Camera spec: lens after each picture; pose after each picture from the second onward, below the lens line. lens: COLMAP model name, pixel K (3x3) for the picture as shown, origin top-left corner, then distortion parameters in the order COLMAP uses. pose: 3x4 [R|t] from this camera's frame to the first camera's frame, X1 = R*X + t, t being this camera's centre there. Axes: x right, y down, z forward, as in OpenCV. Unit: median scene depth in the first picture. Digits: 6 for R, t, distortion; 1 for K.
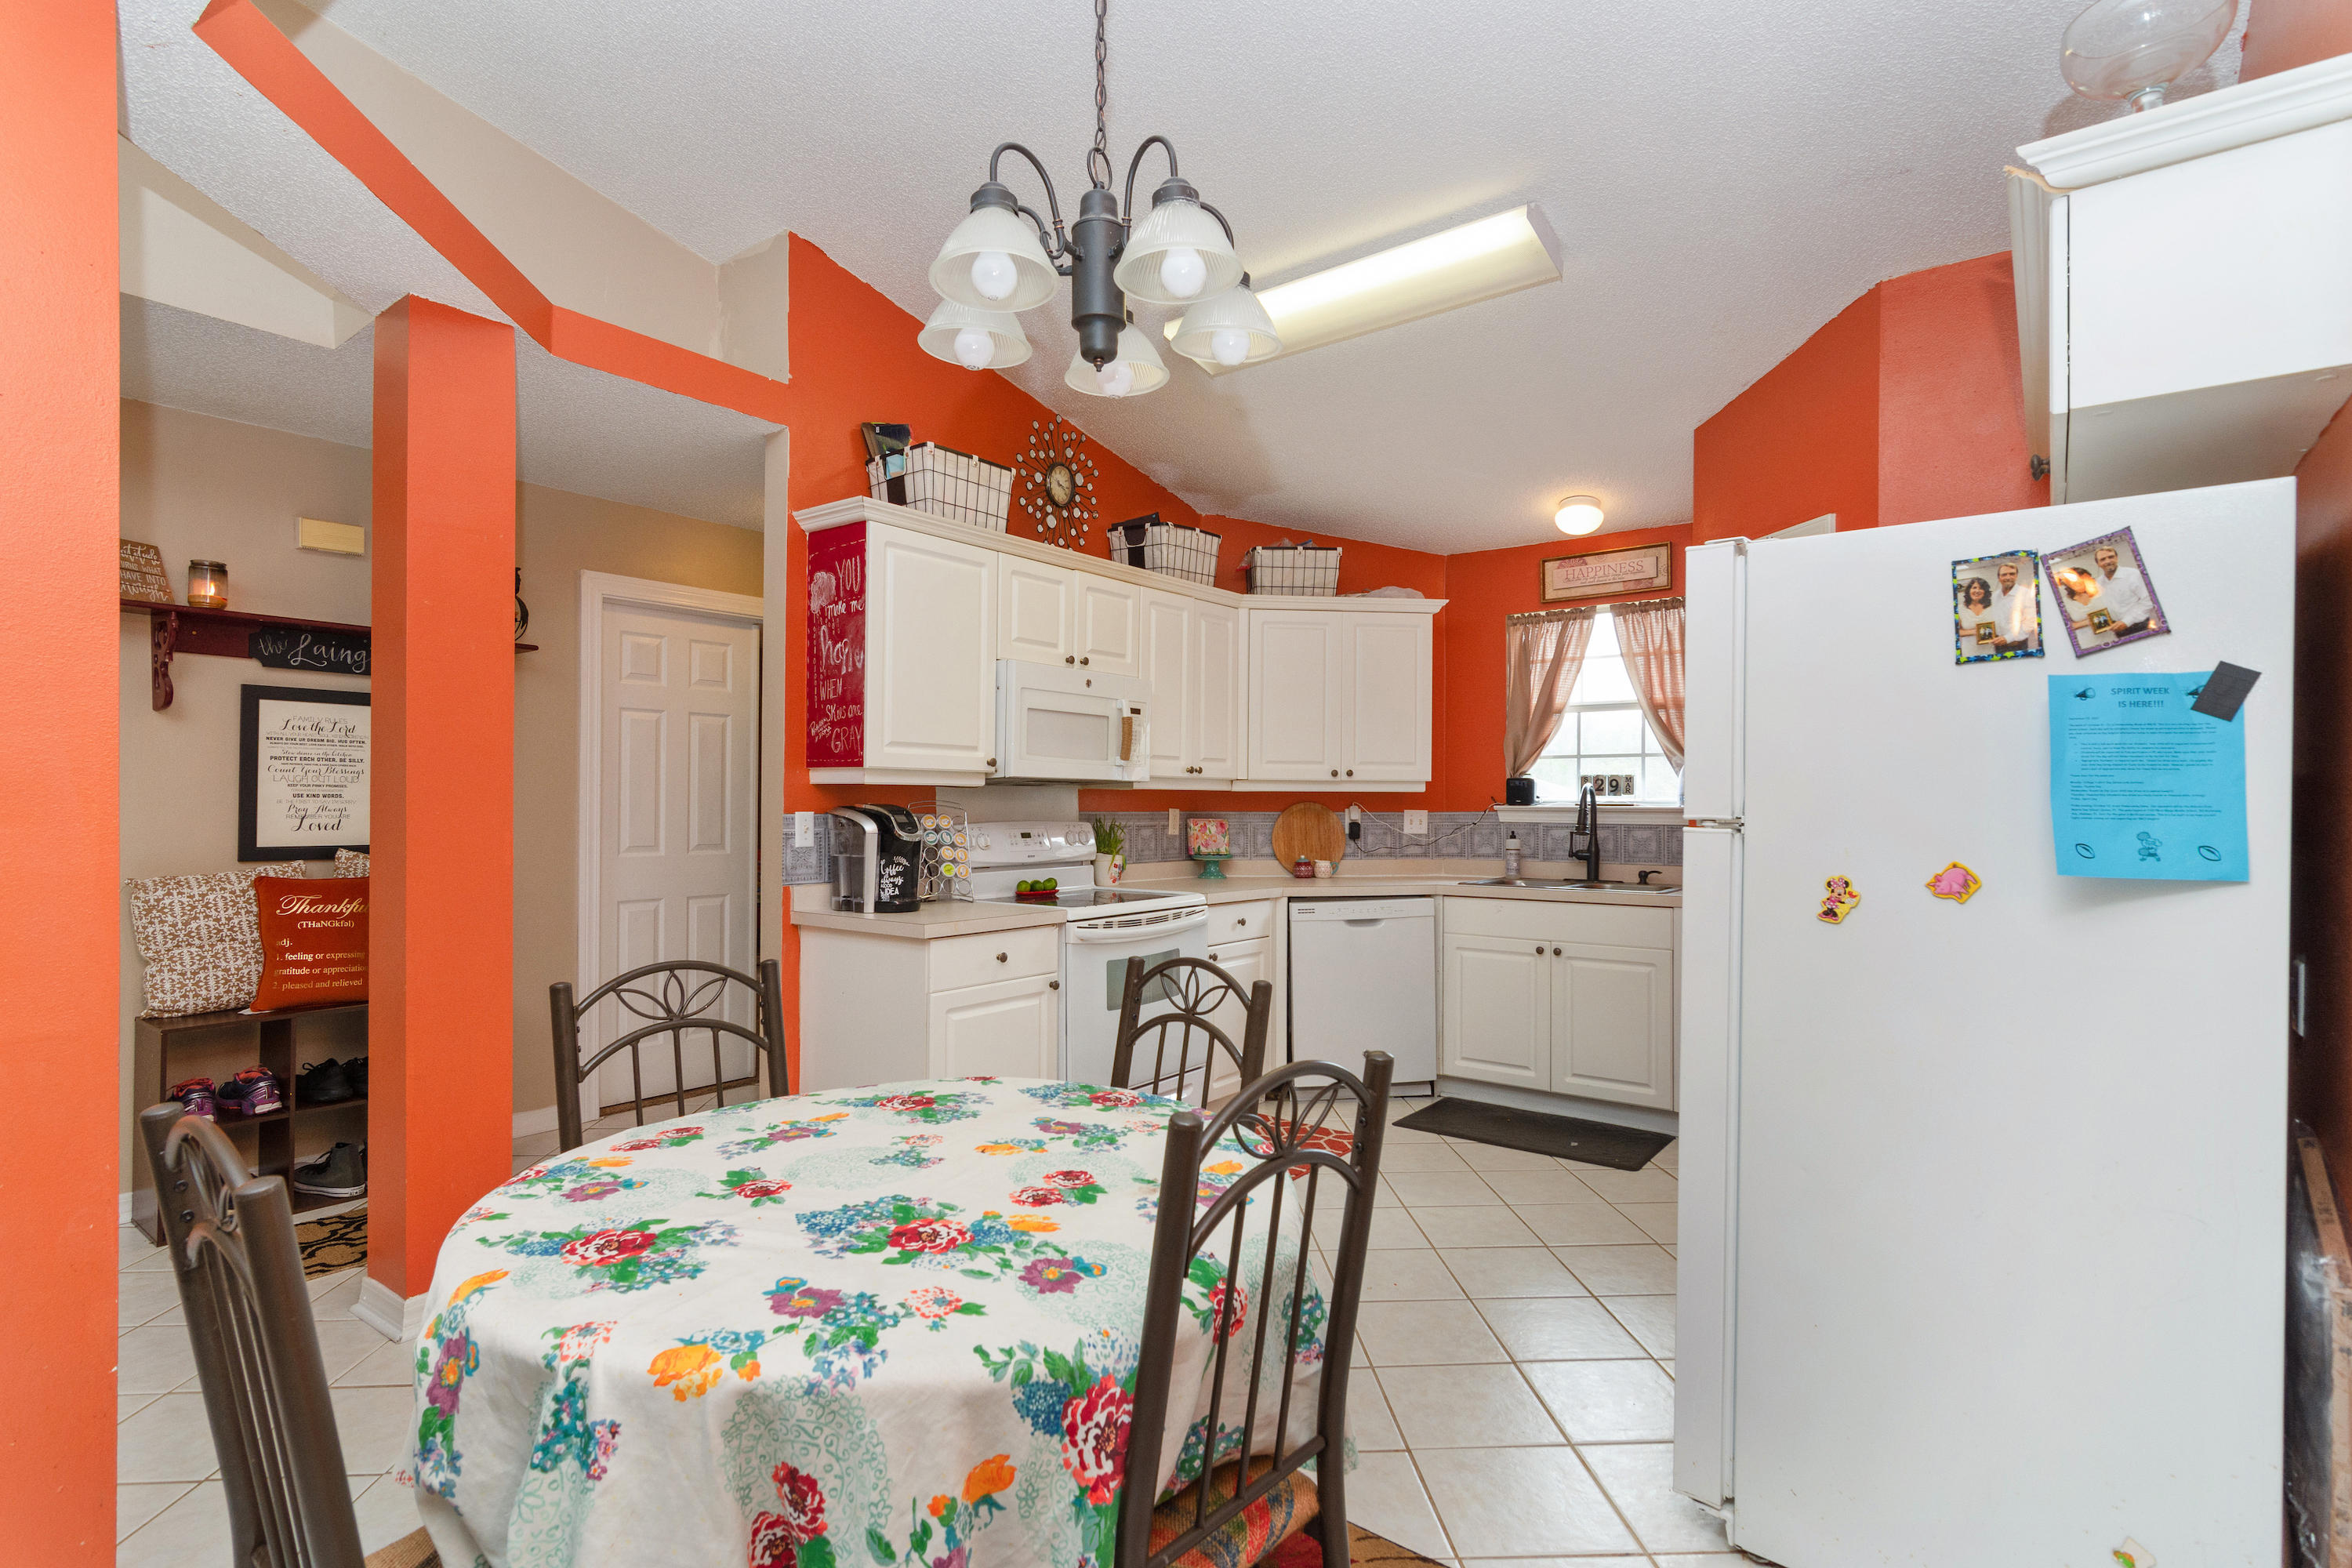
lens RADIAL K [[1136.7, 0, 1215.0], [0, 1136.7, 803.0], [0, 0, 1]] dist [0.000017, 0.000762]
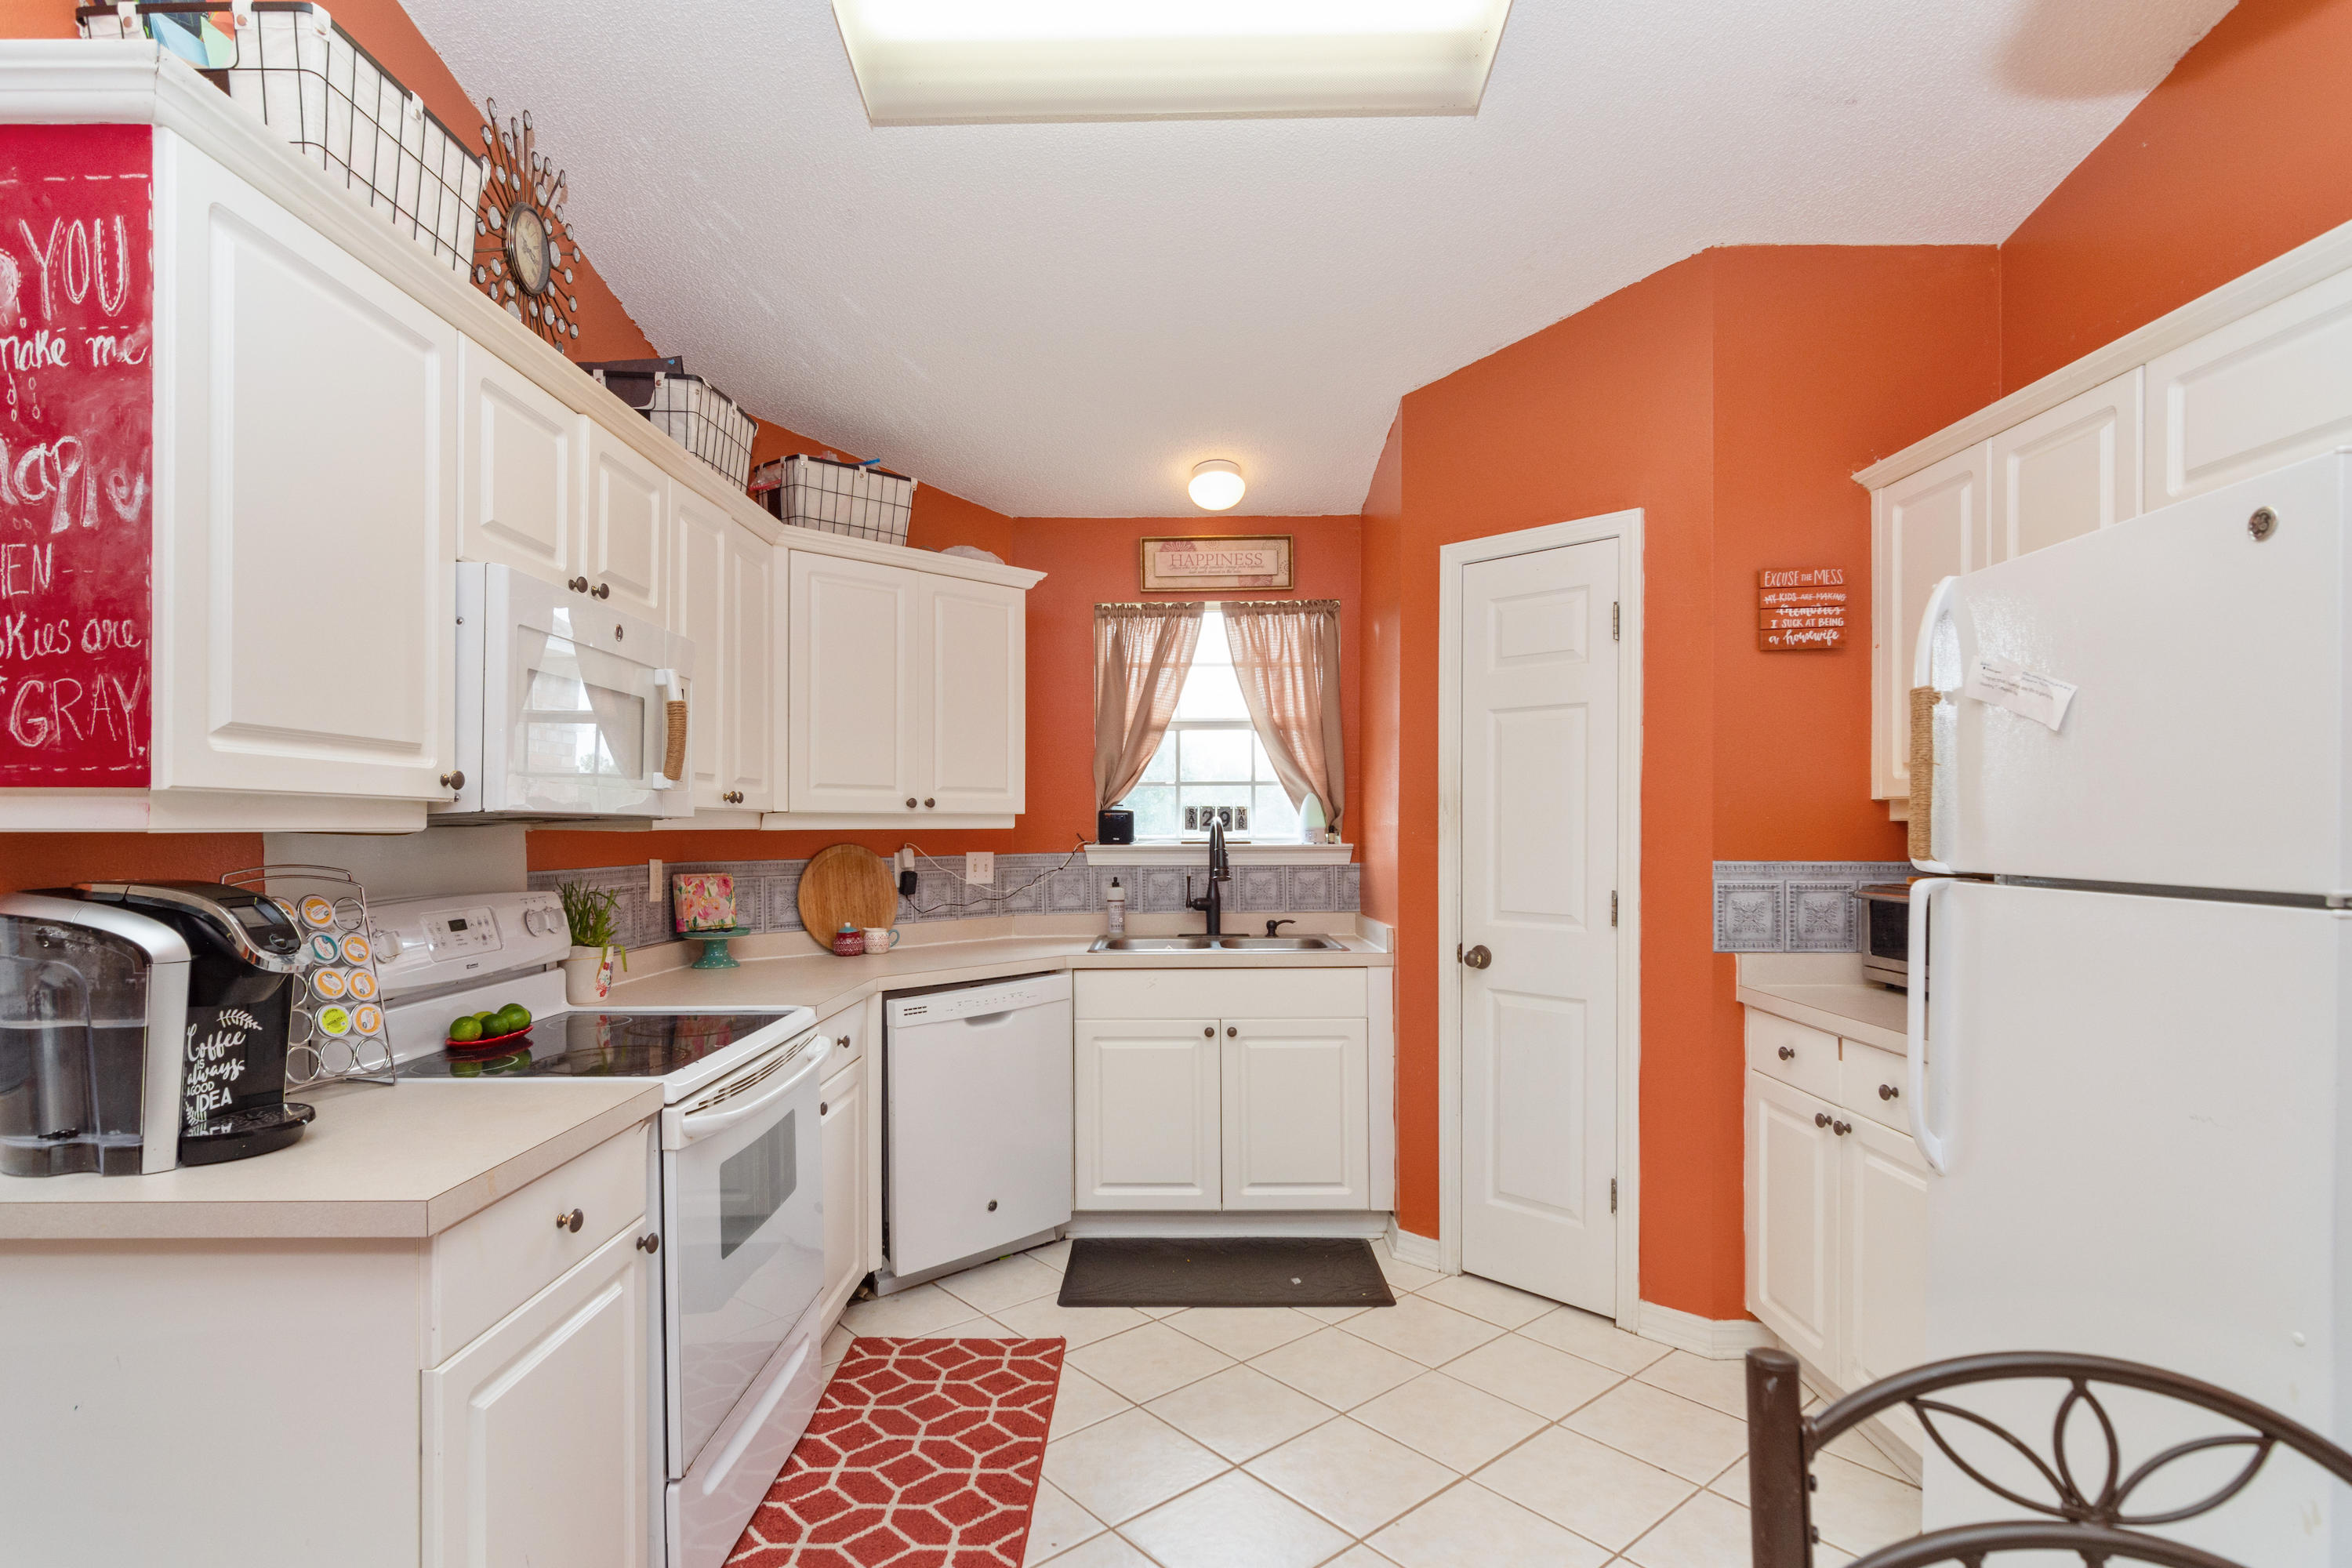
lens RADIAL K [[1150.7, 0, 1180.3], [0, 1150.7, 829.0], [0, 0, 1]] dist [-0.001182, 0.000440]
pose [[0.810706, -0.008331, 0.585394, -0.173987], [0.008259, 0.999962, 0.002793, -0.011032], [-0.585395, 0.002571, 0.810744, 0.337967]]
